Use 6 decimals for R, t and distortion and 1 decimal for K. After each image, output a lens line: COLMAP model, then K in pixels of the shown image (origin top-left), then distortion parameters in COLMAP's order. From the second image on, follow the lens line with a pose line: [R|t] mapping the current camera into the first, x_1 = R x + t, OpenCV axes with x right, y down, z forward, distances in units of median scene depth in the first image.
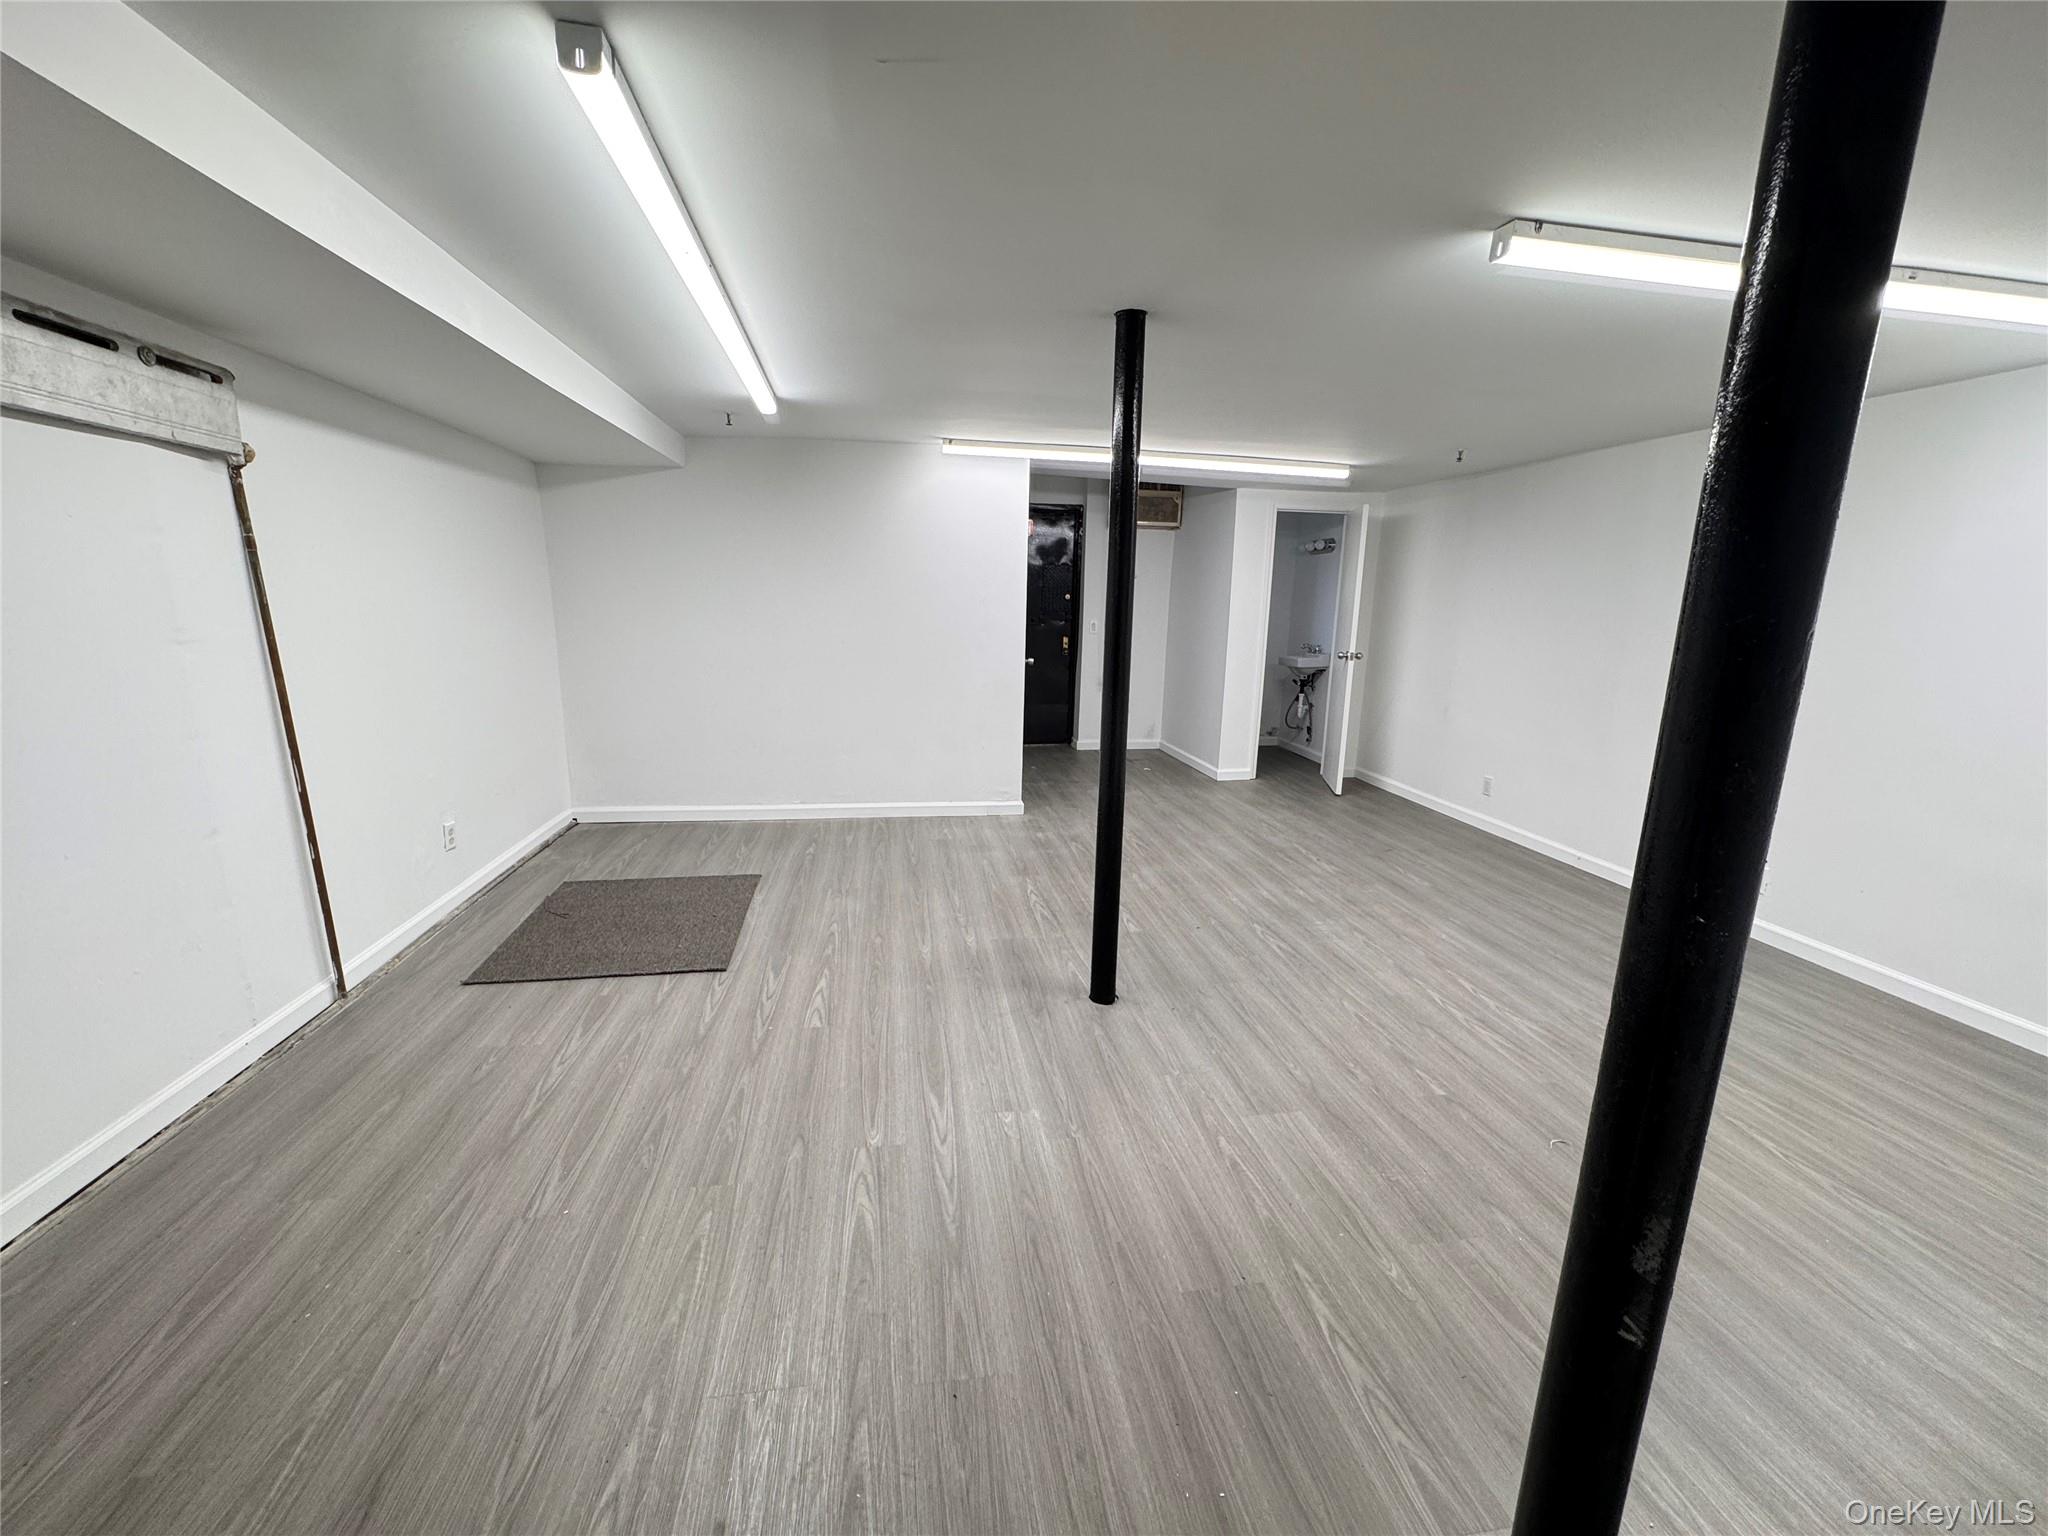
lens RADIAL K [[830.0, 0, 1026.0], [0, 830.0, 770.1], [0, 0, 1]] dist [0.000440, 0.000087]
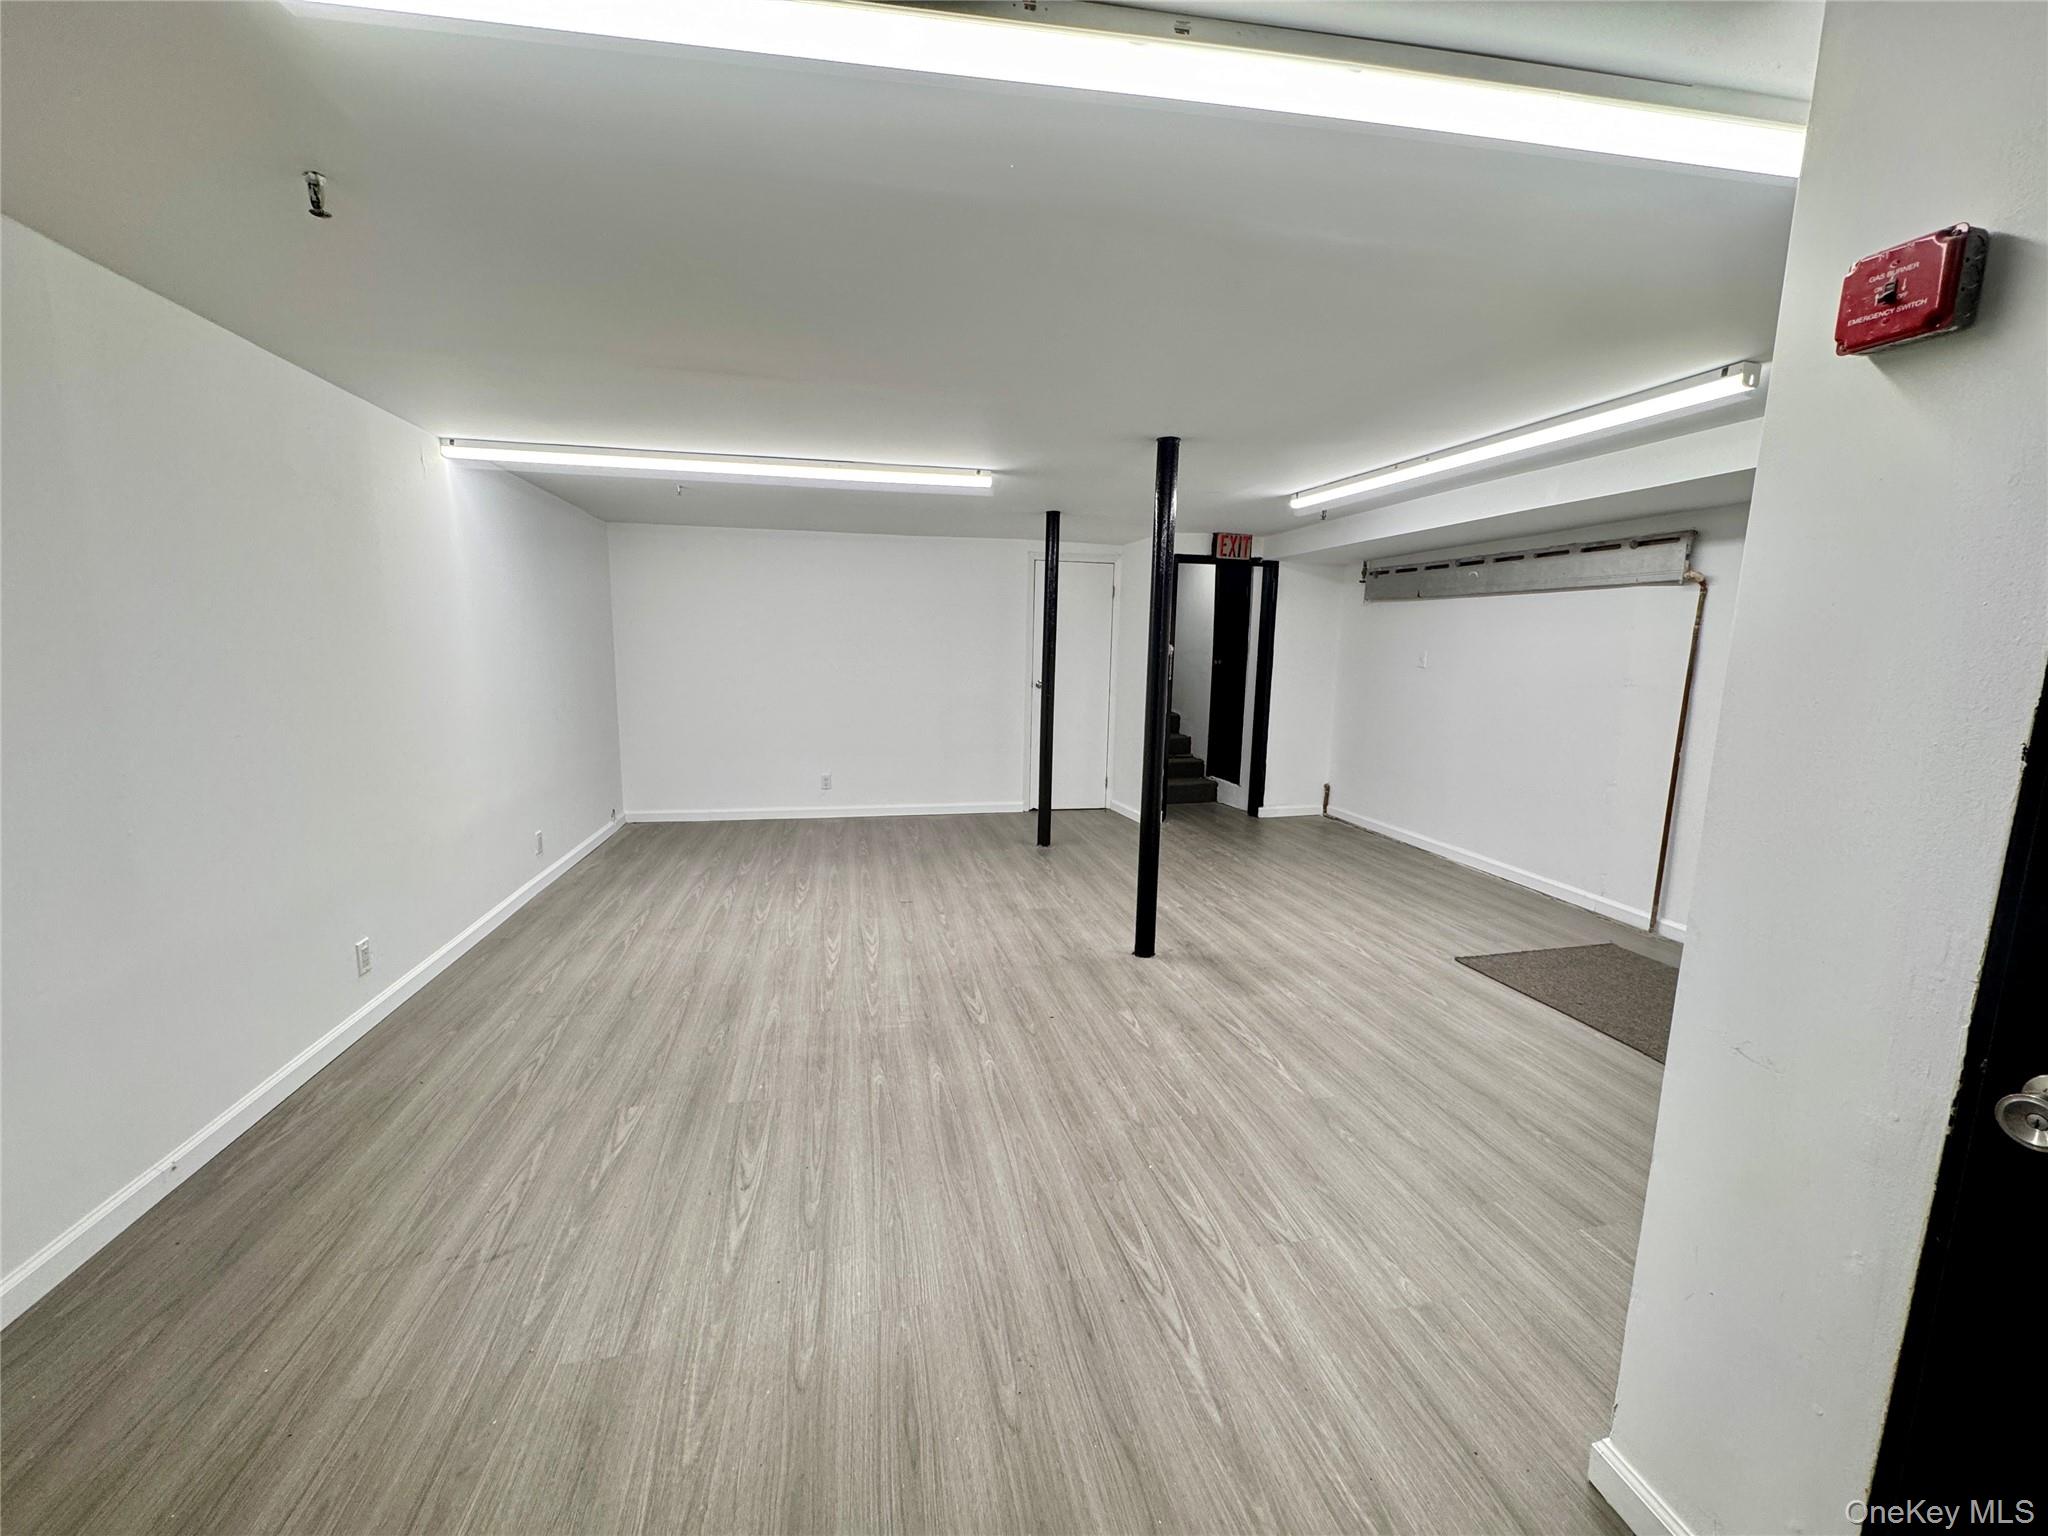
lens RADIAL K [[830.0, 0, 1019.5], [0, 830.0, 772.1], [0, 0, 1]] dist [0.000440, 0.000087]
pose [[-0.998454, -0.031838, -0.045564, 0.326090], [-0.045974, 0.933739, 0.354991, -0.400749], [0.031243, 0.356537, -0.933759, 1.937754]]
